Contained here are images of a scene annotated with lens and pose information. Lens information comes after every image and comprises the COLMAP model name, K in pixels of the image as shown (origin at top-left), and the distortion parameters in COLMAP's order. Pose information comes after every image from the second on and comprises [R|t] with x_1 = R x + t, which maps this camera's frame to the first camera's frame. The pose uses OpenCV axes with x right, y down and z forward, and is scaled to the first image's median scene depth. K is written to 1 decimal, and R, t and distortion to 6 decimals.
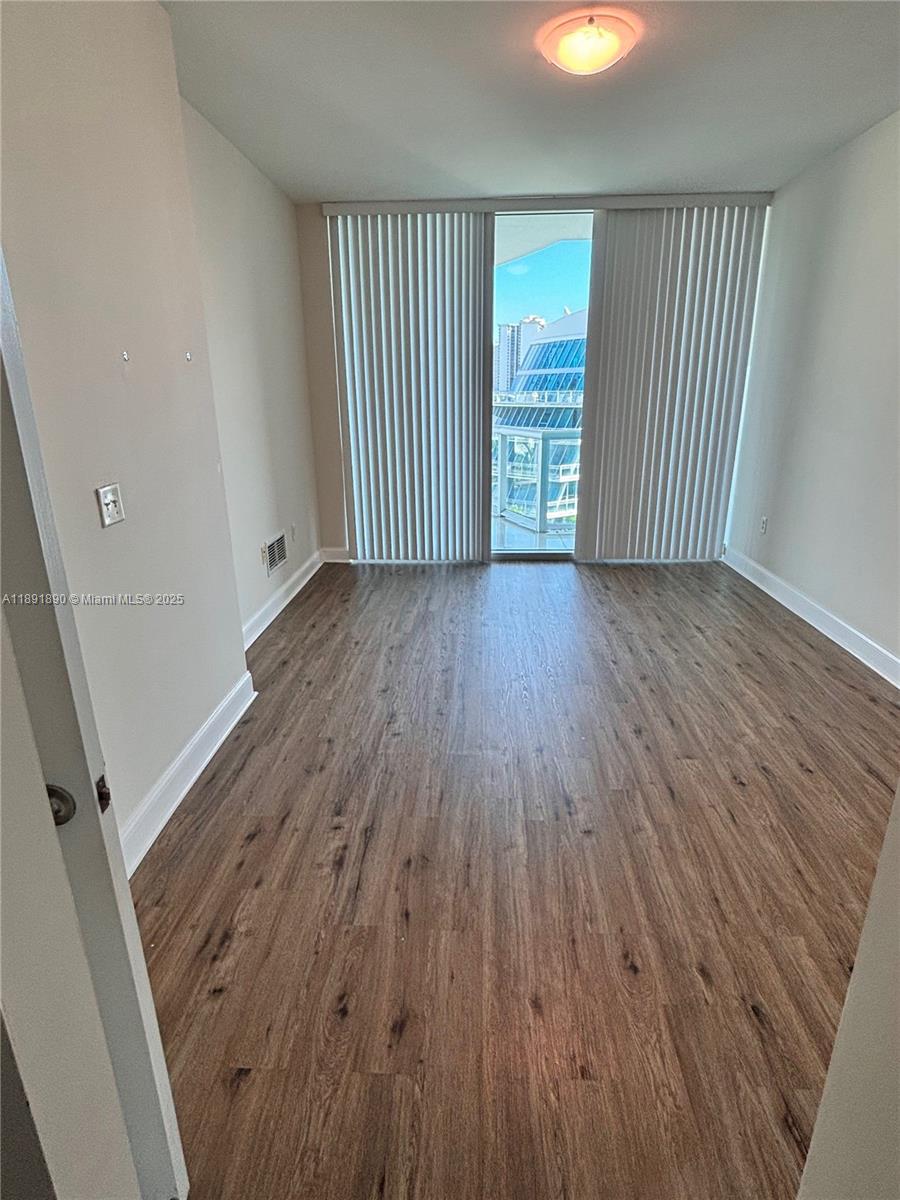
lens RADIAL K [[635.1, 0, 442.0], [0, 635.1, 595.9], [0, 0, 1]] dist [0.004422, -0.009939]
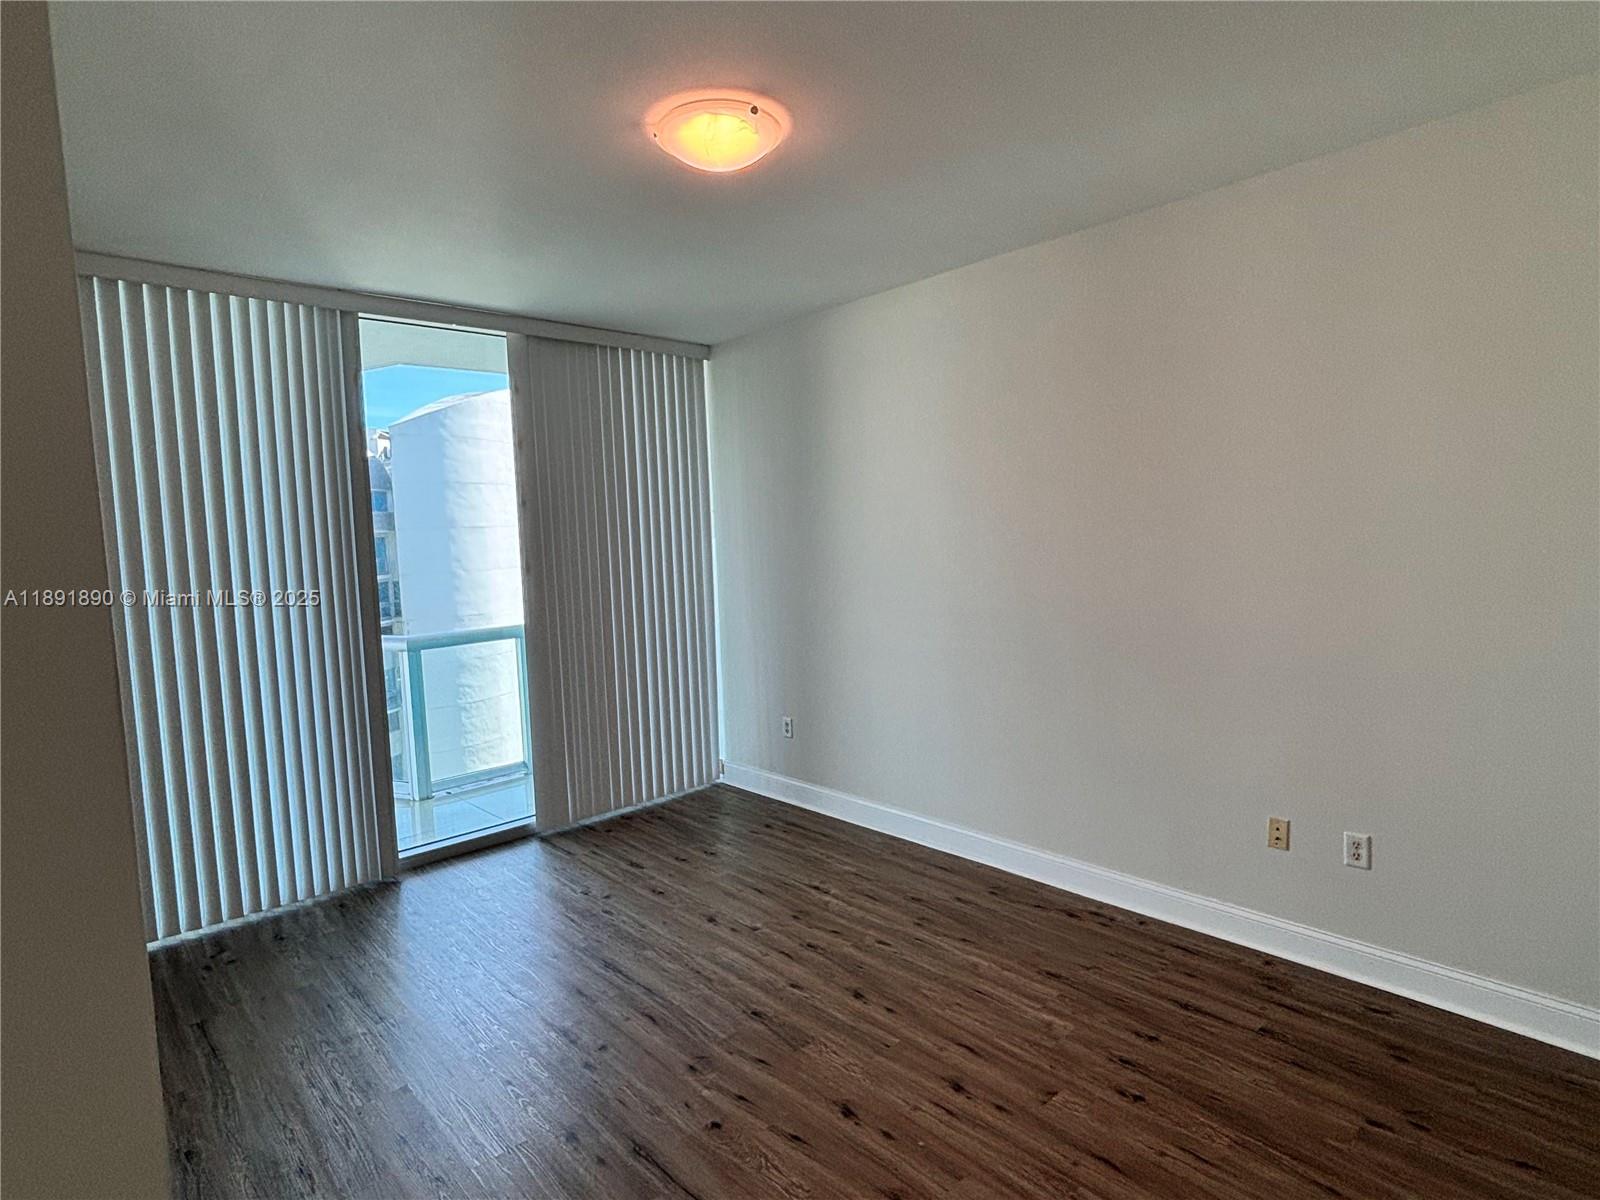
lens RADIAL K [[846.7, 0, 797.1], [0, 846.7, 614.3], [0, 0, 1]] dist [0.004422, -0.009939]
pose [[0.695724, -0.085034, 0.713259, -0.233689], [0.250191, 0.959476, -0.129653, -0.110296], [-0.673330, 0.268654, 0.688805, 0.227338]]
